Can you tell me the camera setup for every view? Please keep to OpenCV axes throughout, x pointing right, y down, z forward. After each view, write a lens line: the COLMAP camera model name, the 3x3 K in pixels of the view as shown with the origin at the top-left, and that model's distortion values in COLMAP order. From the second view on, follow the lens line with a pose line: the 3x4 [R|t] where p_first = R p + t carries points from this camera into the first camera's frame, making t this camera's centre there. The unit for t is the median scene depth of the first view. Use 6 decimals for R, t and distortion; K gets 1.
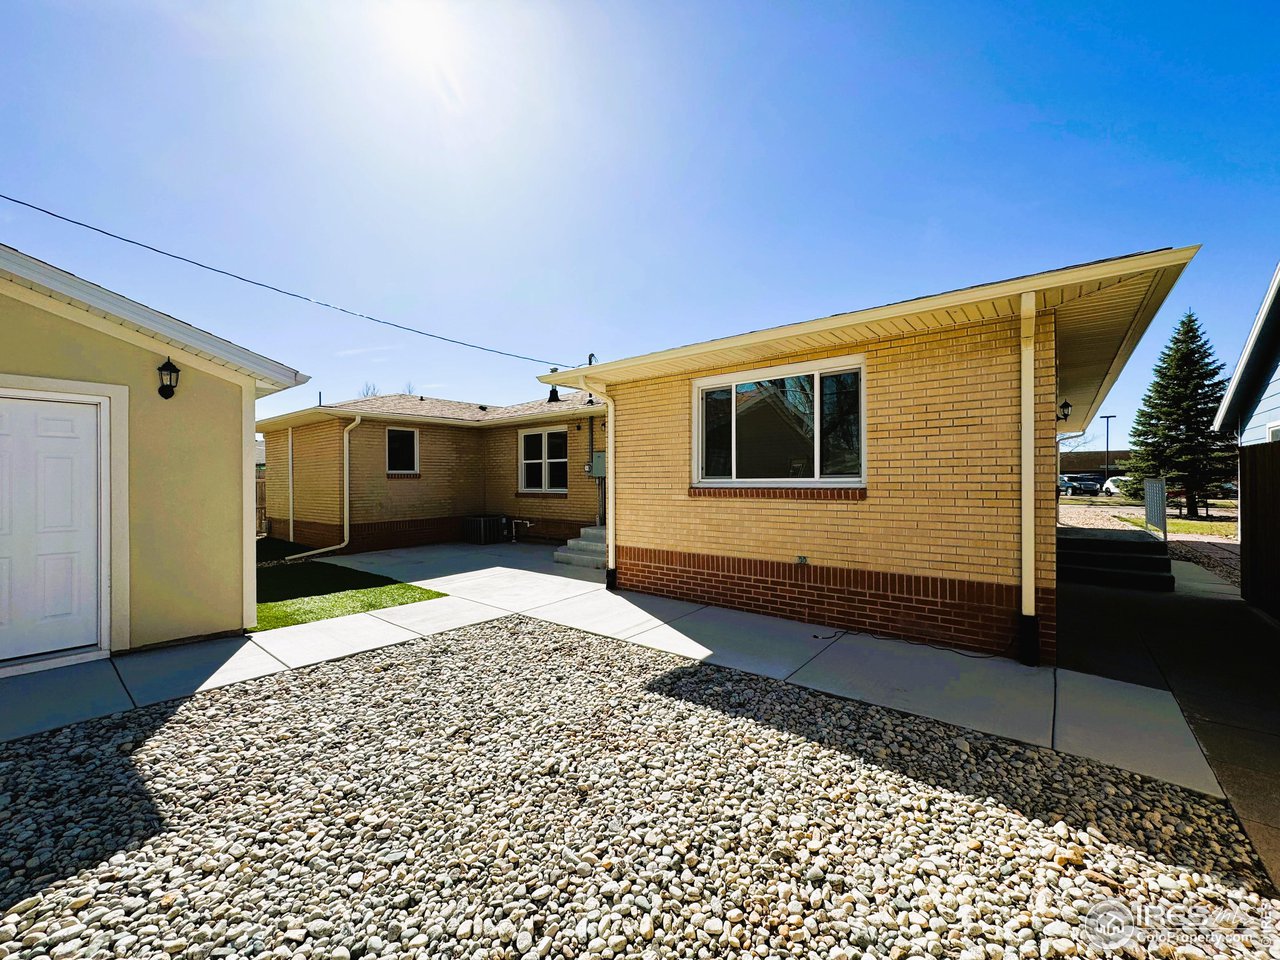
lens RADIAL K [[508.5, 0, 641.1], [0, 508.5, 481.3], [0, 0, 1]] dist [-0.000410, 0.000020]
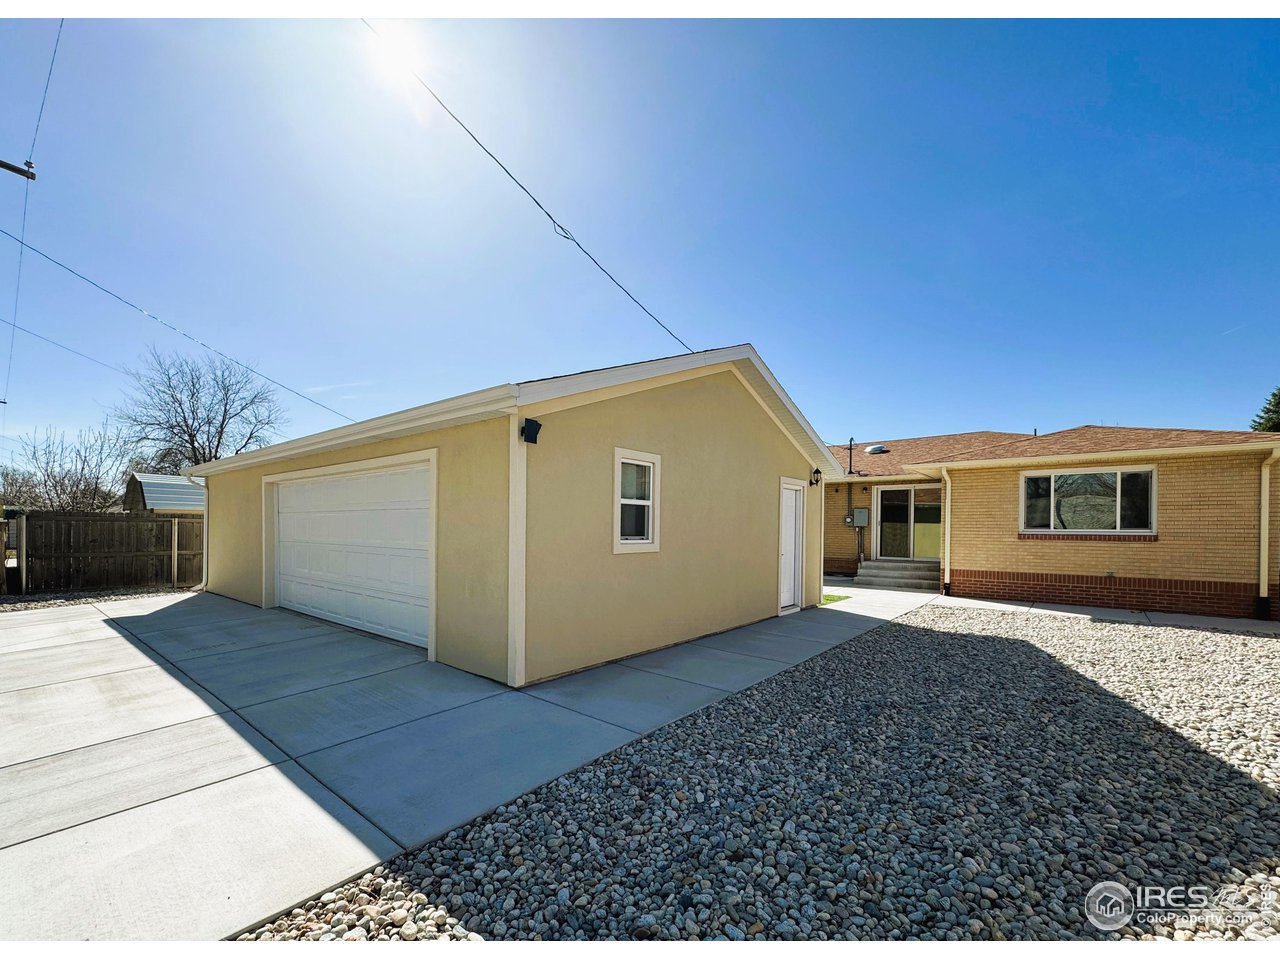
lens RADIAL K [[520.8, 0, 638.7], [0, 520.8, 530.7], [0, 0, 1]] dist [0.001701, 0.000376]
pose [[0.999204, 0.013144, -0.037653, -1.417354], [-0.013011, 0.999908, 0.003764, 0.013766], [0.037699, -0.003271, 0.999284, -1.018452]]
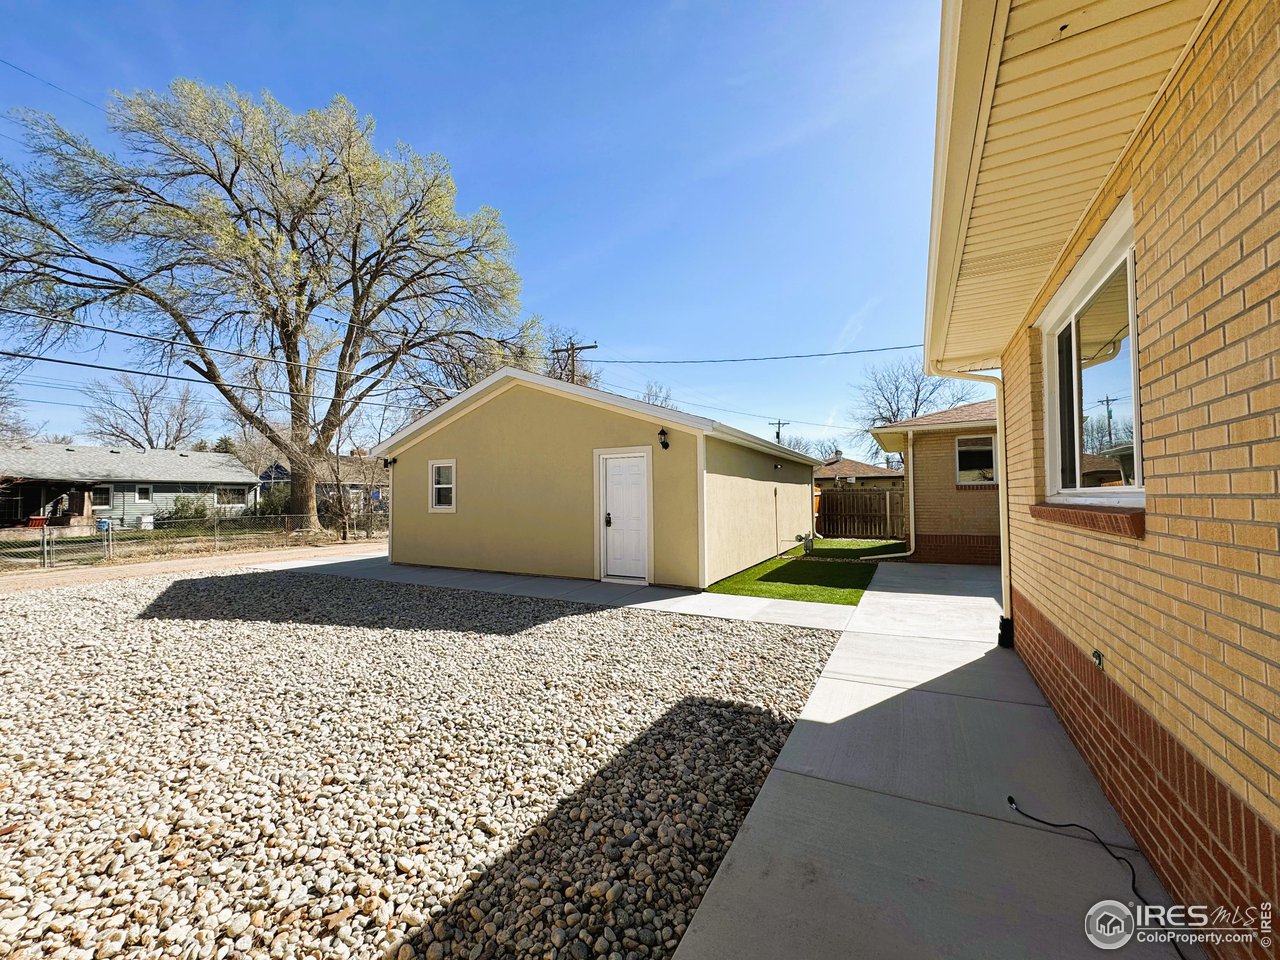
lens RADIAL K [[508.5, 0, 641.1], [0, 508.5, 481.3], [0, 0, 1]] dist [-0.000410, 0.000020]
pose [[0.186587, -0.028157, -0.982035, 0.759320], [0.006407, 0.999603, -0.027443, 0.000014], [0.982418, -0.001171, 0.186693, 0.531561]]
